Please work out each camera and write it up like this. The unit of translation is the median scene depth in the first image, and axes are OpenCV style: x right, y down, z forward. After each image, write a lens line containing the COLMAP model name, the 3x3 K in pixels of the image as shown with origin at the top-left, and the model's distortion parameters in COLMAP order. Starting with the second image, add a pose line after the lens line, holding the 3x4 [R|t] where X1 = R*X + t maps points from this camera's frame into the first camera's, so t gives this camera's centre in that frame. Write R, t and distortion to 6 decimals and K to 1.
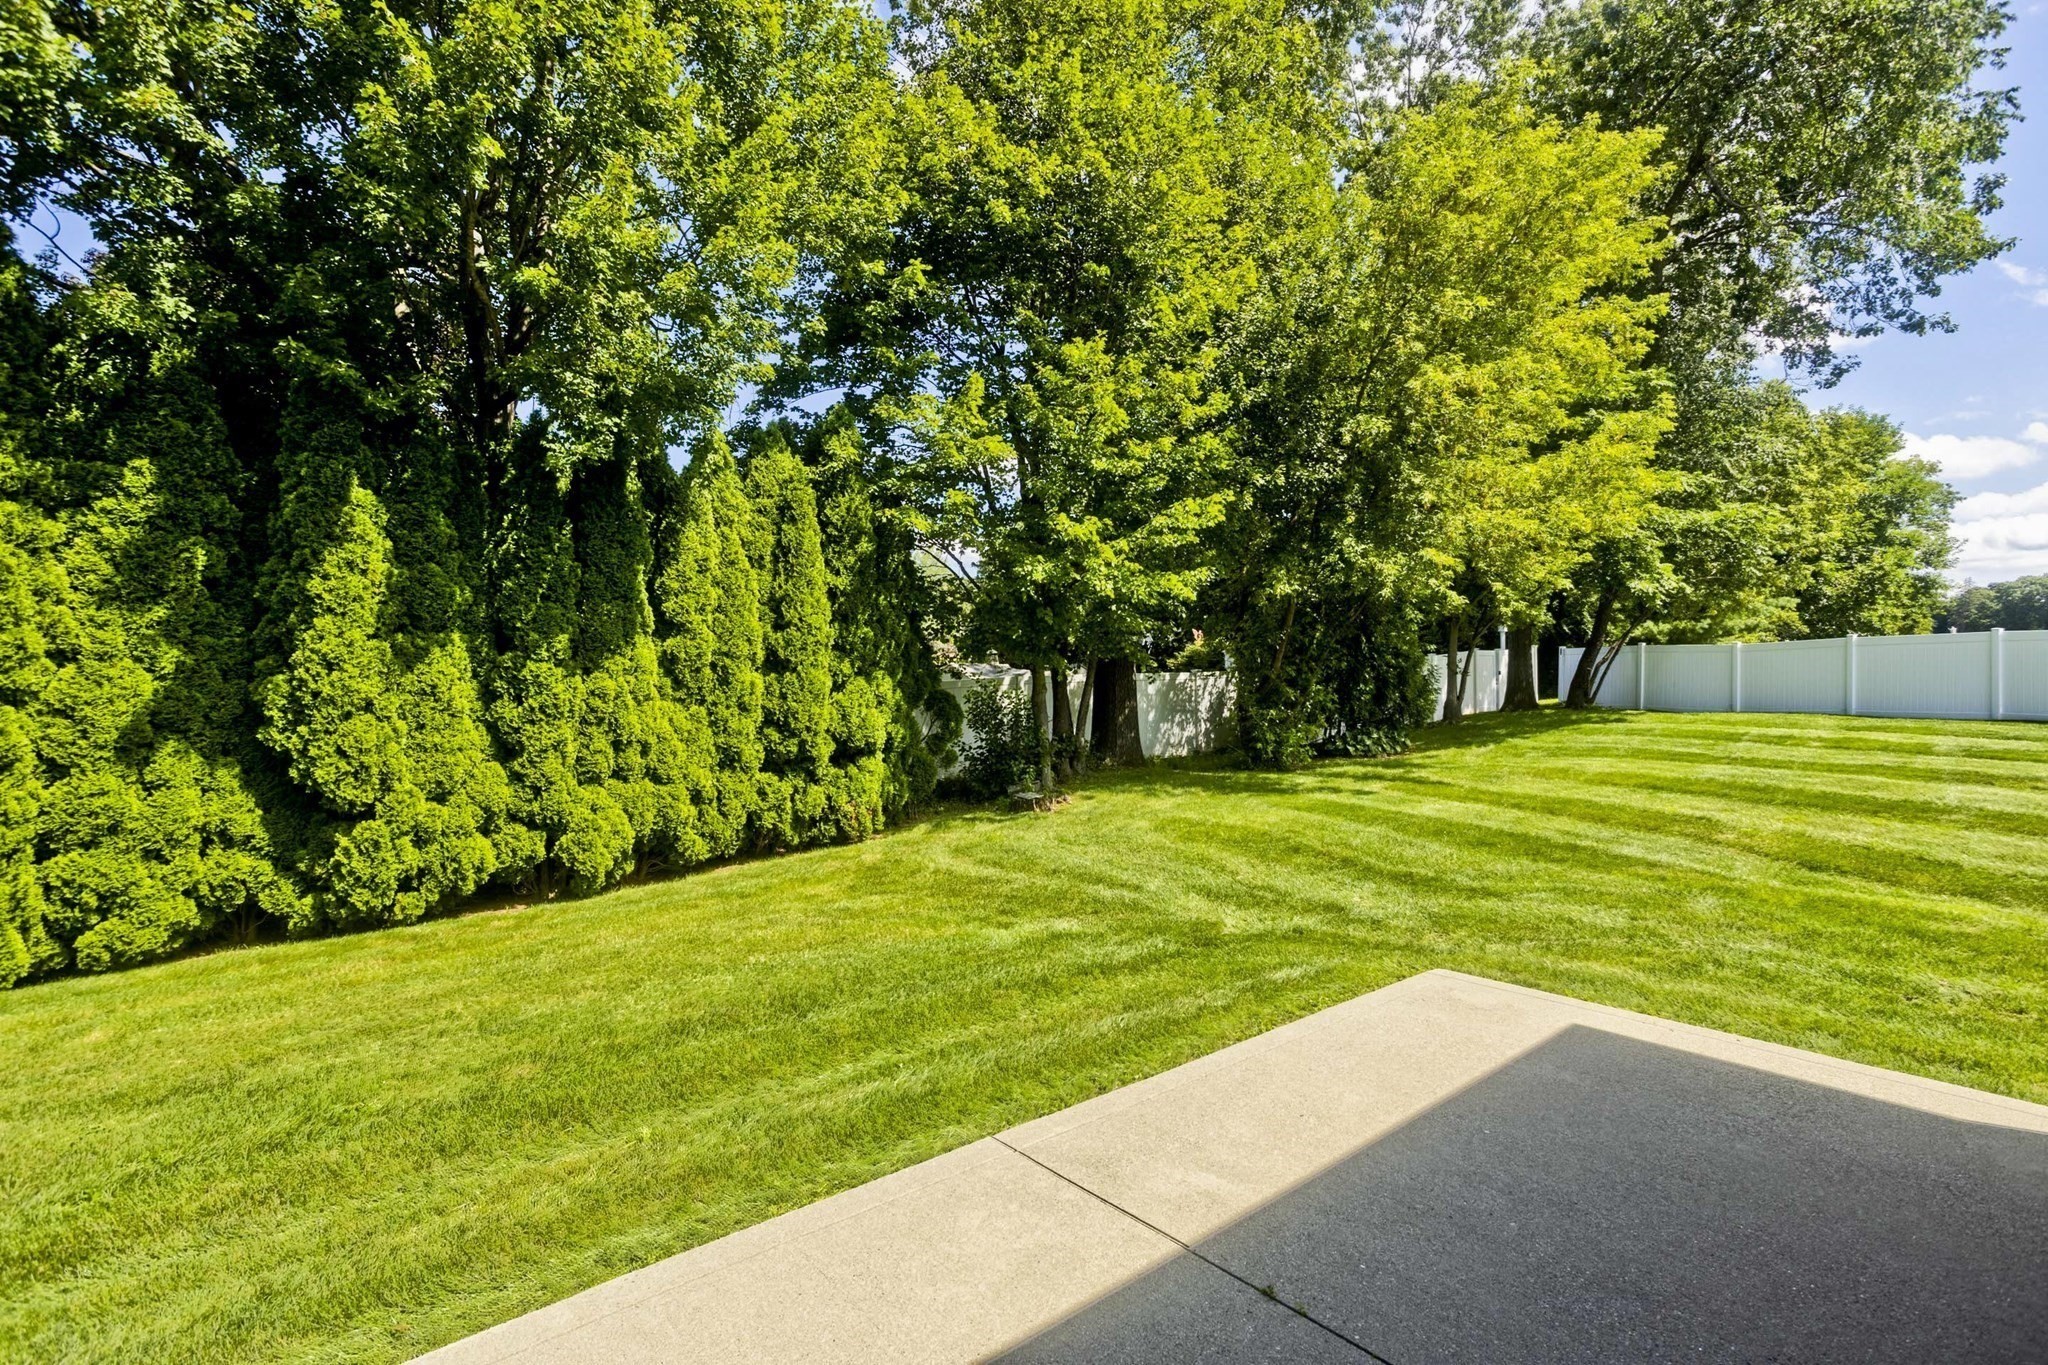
lens RADIAL K [[1012.1, 0, 1020.0], [0, 1012.1, 678.3], [0, 0, 1]] dist [-0.023381, 0.011064]
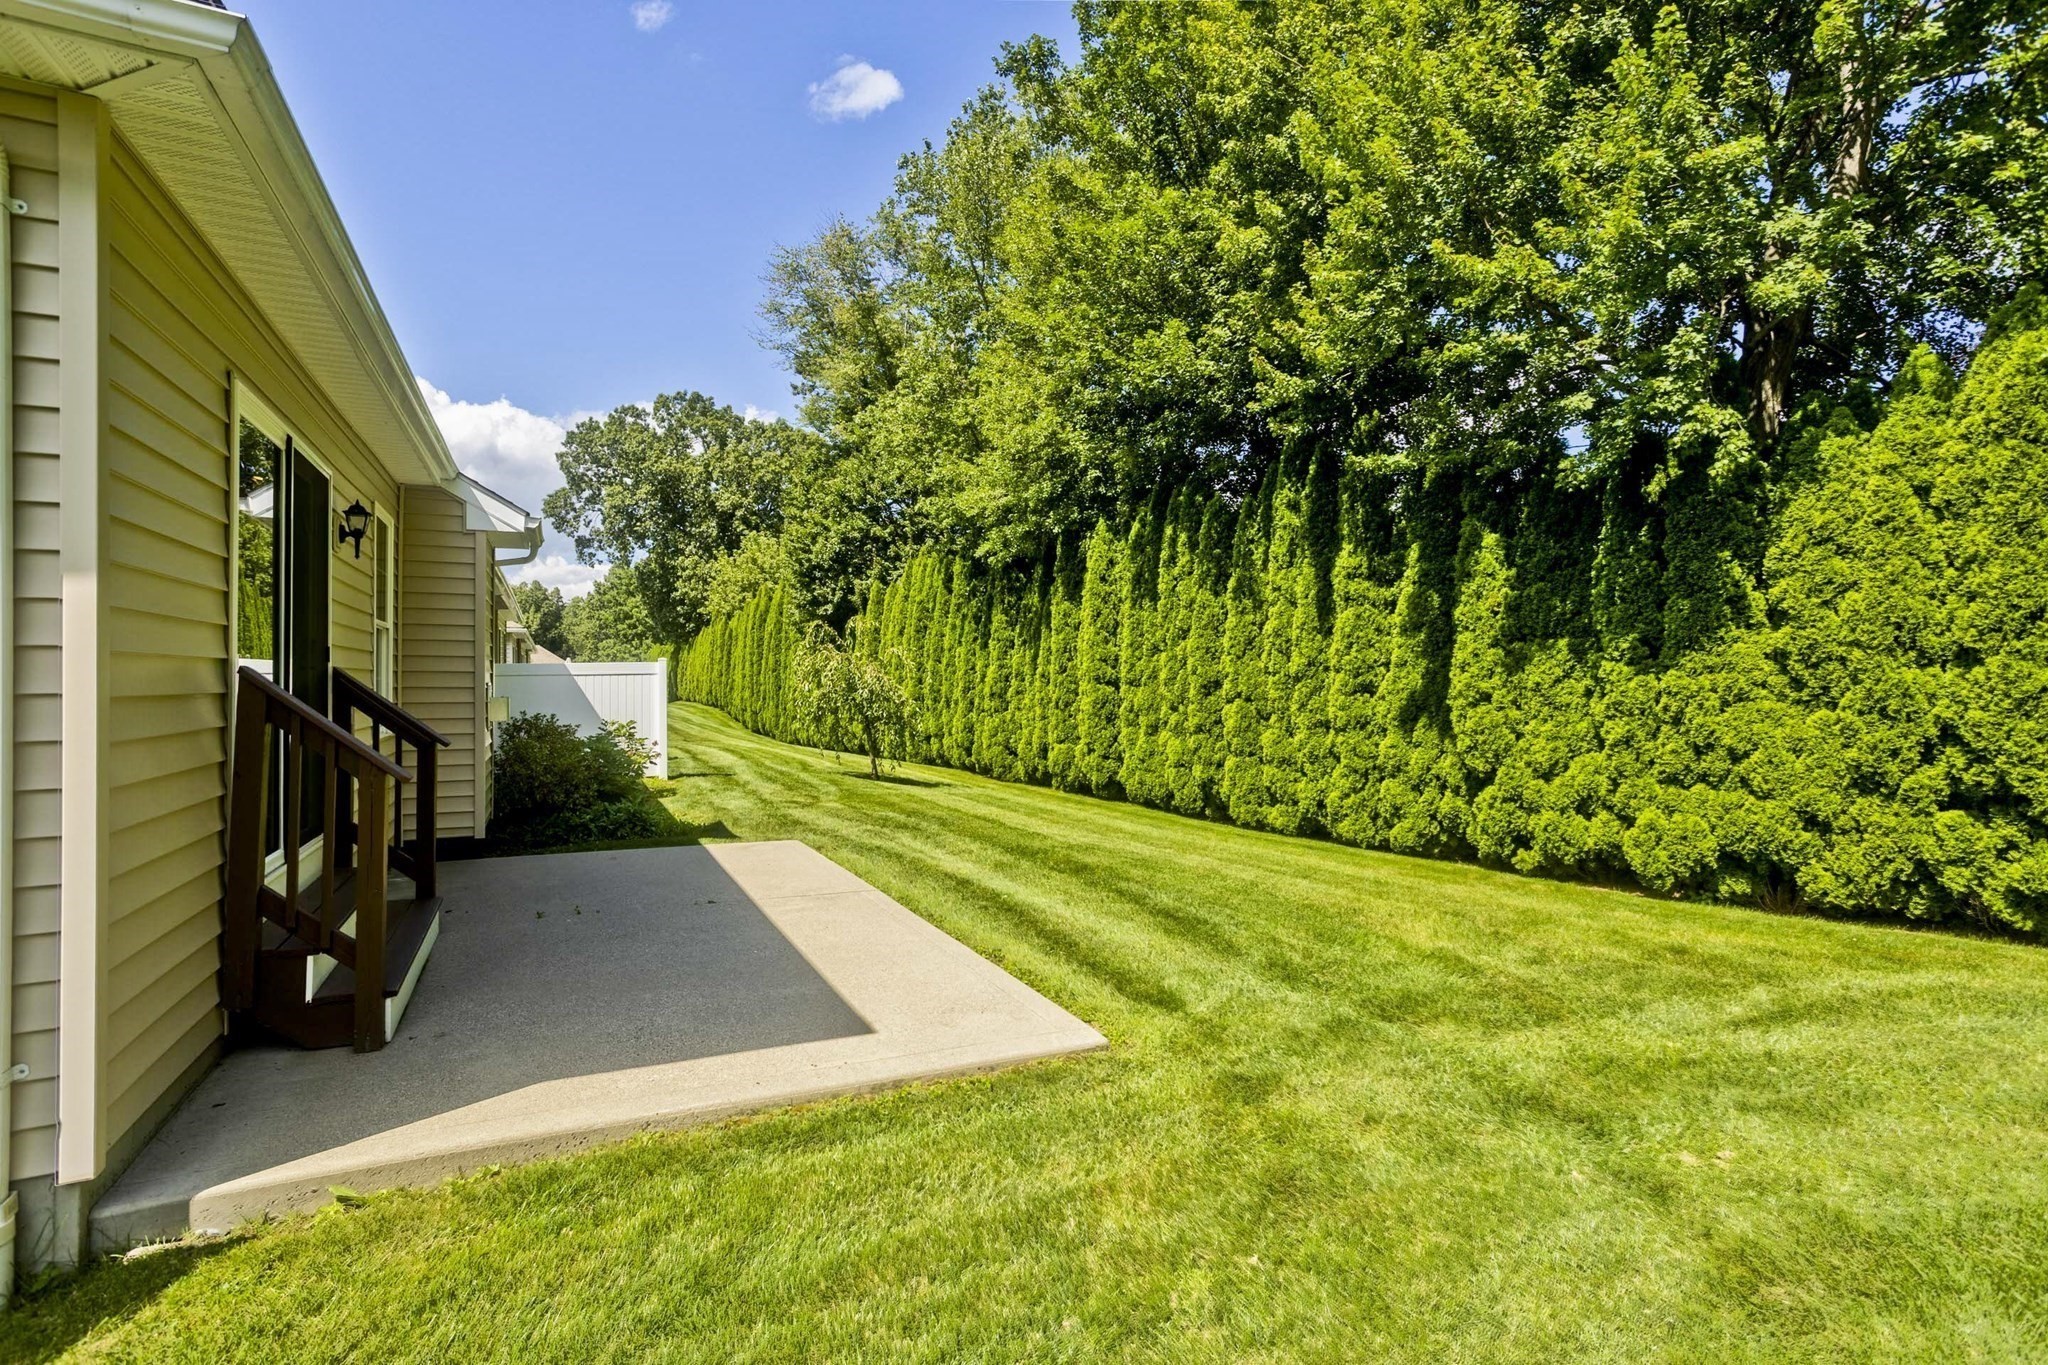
lens RADIAL K [[982.3, 0, 1026.2], [0, 982.3, 680.5], [0, 0, 1]] dist [-0.044077, 0.026849]
pose [[-0.239087, -0.001235, -0.970997, 0.649974], [-0.002011, 0.999998, -0.000777, 0.005573], [0.970996, 0.001767, -0.239089, 0.627652]]
